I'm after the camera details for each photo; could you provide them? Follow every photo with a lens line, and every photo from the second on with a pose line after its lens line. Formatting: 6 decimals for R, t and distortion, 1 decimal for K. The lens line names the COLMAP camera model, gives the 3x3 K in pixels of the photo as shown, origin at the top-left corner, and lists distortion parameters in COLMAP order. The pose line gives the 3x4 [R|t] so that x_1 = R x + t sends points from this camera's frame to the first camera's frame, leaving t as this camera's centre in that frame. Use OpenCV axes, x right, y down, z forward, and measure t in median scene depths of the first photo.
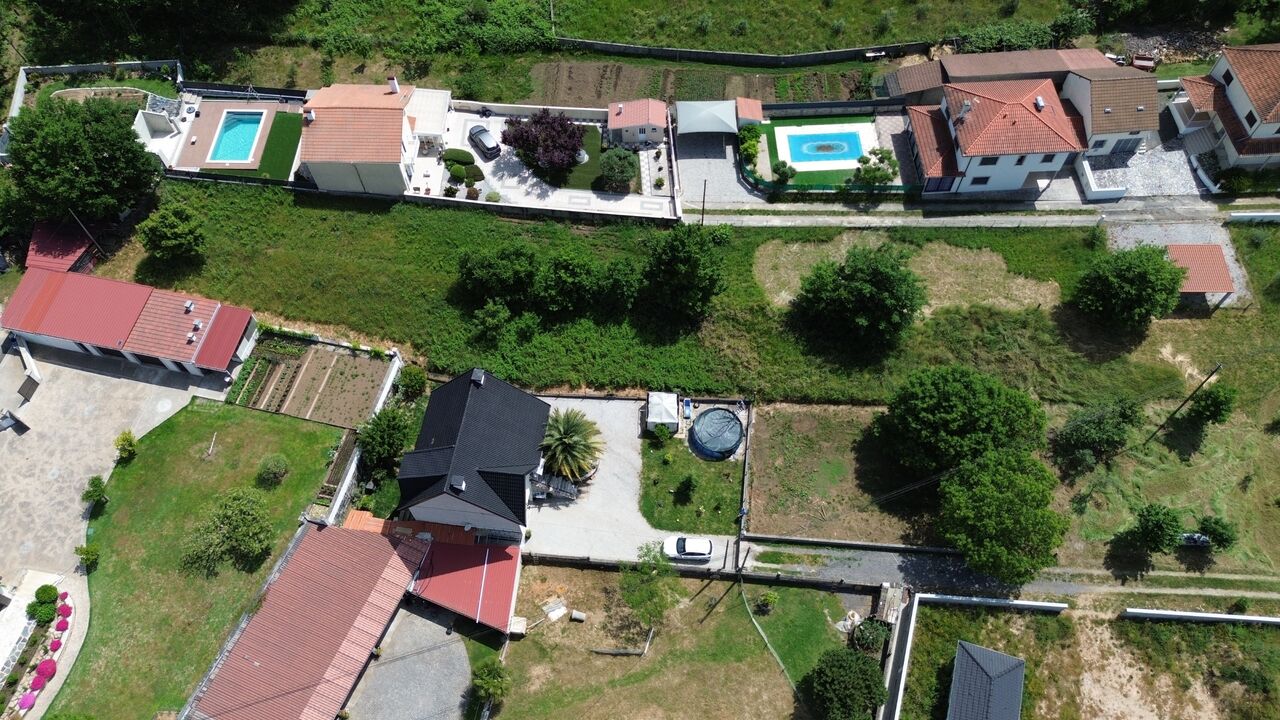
lens RADIAL K [[905.6, 0, 640.8], [0, 905.6, 359.8], [0, 0, 1]] dist [0.074406, -0.069803]
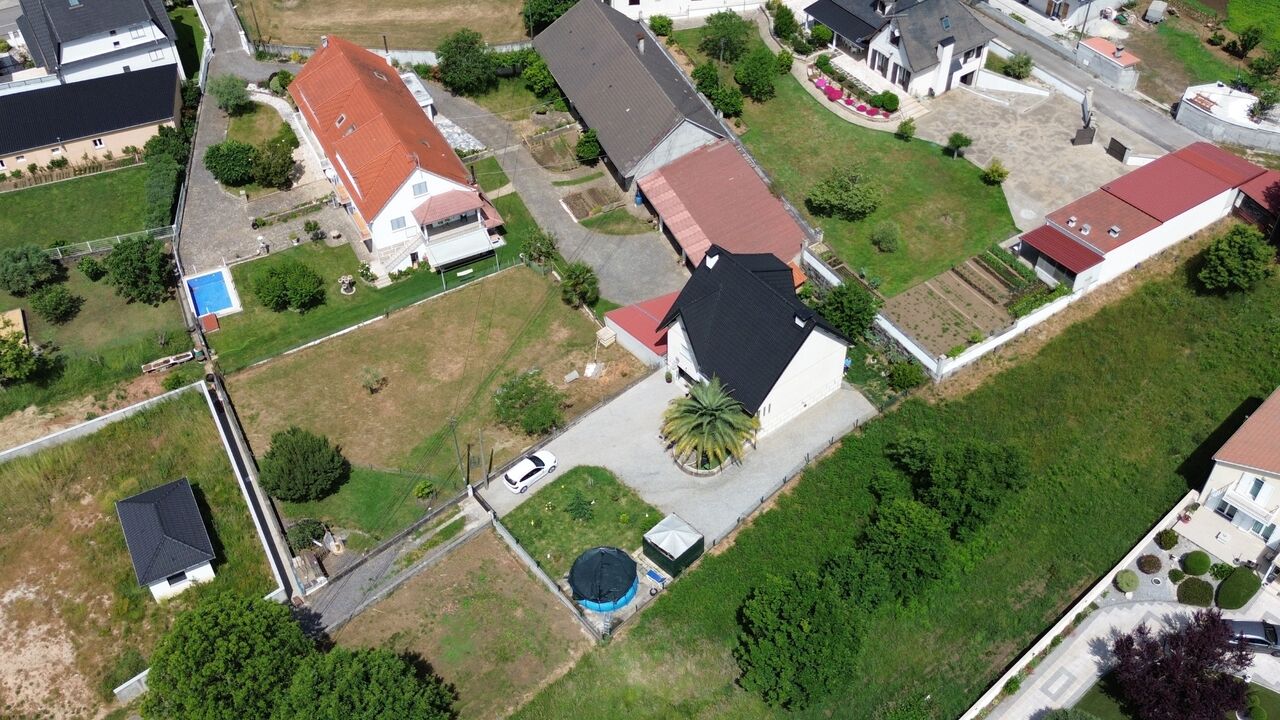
lens RADIAL K [[1263.3, 0, 638.3], [0, 1263.3, 360.8], [0, 0, 1]] dist [0.148073, -0.340670]
pose [[-0.699752, 0.525780, -0.483634, 0.487893], [-0.603508, -0.072822, 0.794025, -0.772897], [0.382263, 0.847498, 0.368270, 0.486122]]
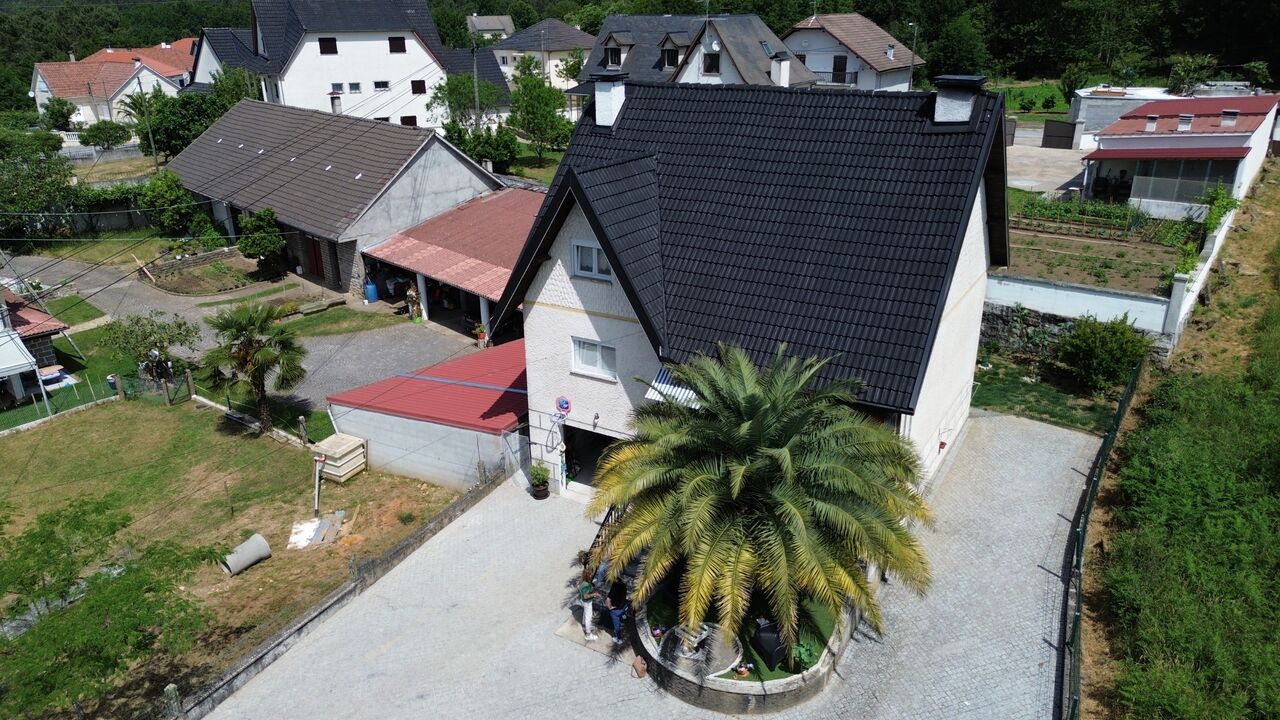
lens RADIAL K [[905.6, 0, 640.8], [0, 905.6, 359.8], [0, 0, 1]] dist [0.074406, -0.069803]
pose [[-0.397704, 0.352773, -0.846984, 0.118731], [-0.783048, 0.350617, 0.513716, -0.019384], [0.478192, 0.867536, 0.136796, 0.901145]]
